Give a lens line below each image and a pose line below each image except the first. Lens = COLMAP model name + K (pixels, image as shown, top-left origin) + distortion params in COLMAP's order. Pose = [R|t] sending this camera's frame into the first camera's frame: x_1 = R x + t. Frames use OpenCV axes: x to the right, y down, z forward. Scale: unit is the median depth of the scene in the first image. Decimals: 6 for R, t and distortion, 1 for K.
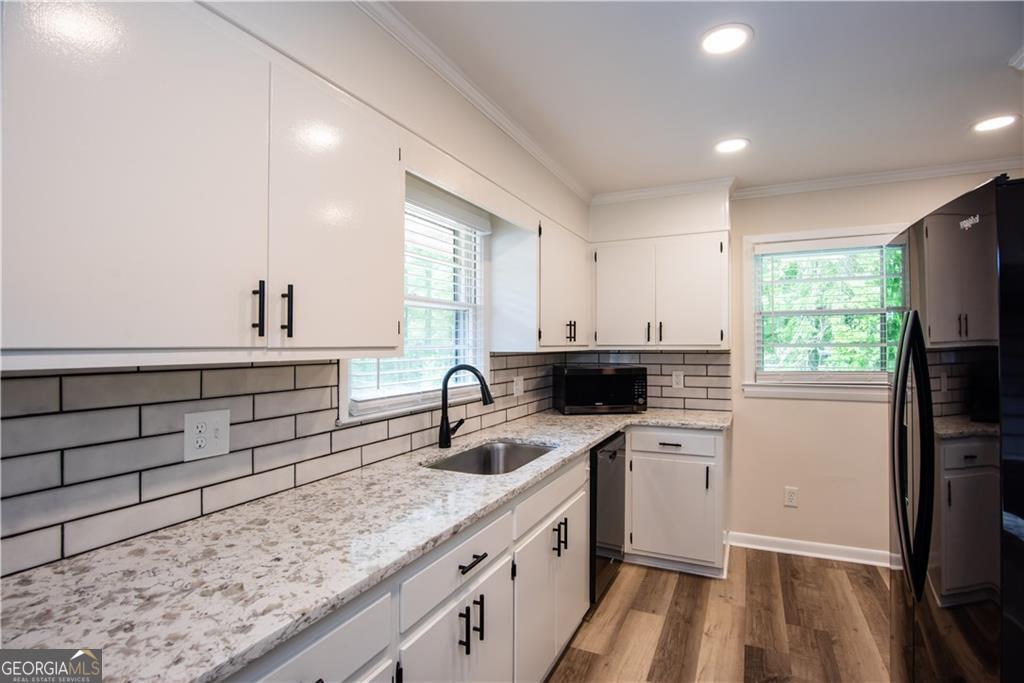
lens RADIAL K [[506.6, 0, 514.9], [0, 506.6, 343.3], [0, 0, 1]] dist [-0.017069, -0.000643]
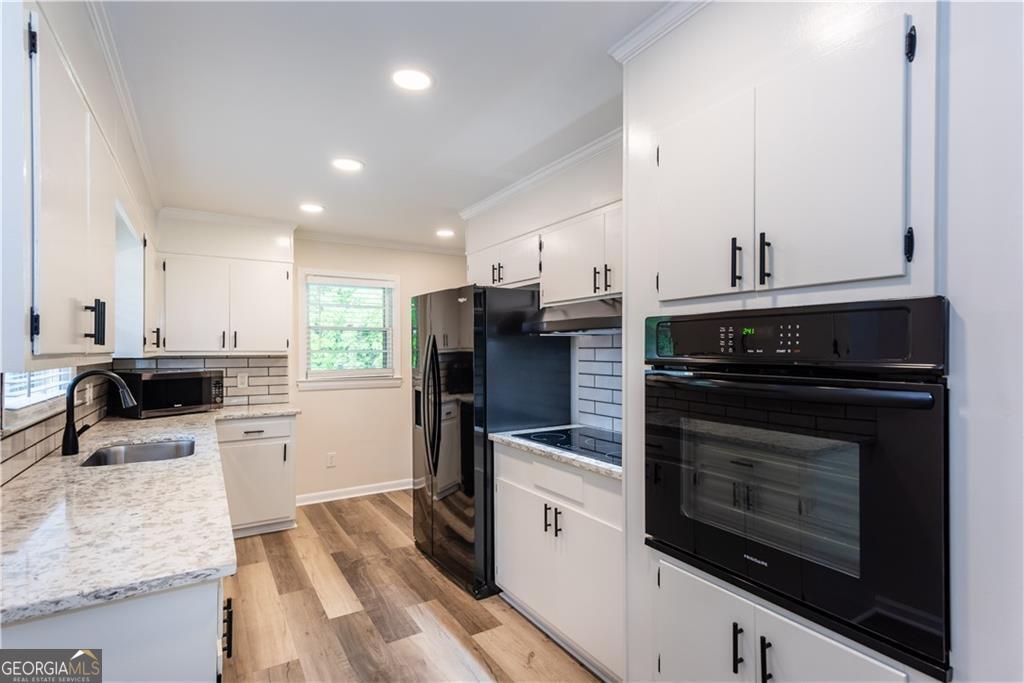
lens RADIAL K [[502.5, 0, 508.0], [0, 502.5, 347.0], [0, 0, 1]] dist [0.016009, 0.000058]
pose [[0.554846, 0.008415, 0.831911, -0.444269], [-0.005222, 0.999964, -0.006631, -0.001615], [-0.831937, -0.000665, 0.554870, -0.235146]]
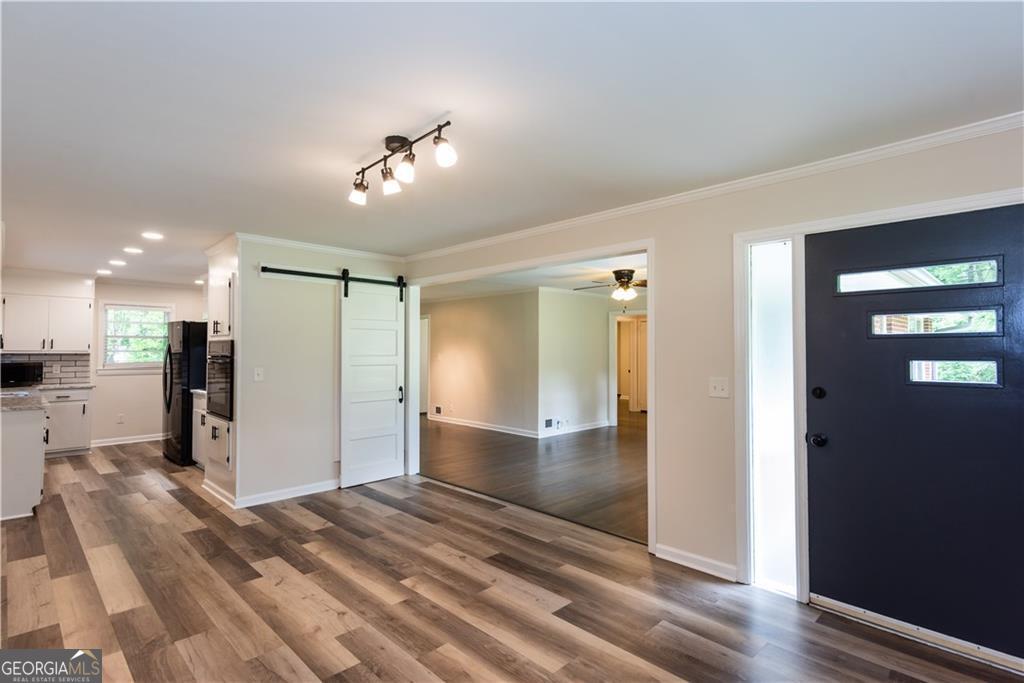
lens RADIAL K [[506.5, 0, 510.5], [0, 506.5, 338.2], [0, 0, 1]] dist [0.011257, -0.000277]
pose [[0.344925, 0.031640, 0.938097, -1.296888], [-0.010512, 0.999499, -0.029845, -0.006484], [-0.938572, 0.000433, 0.345084, -1.846527]]
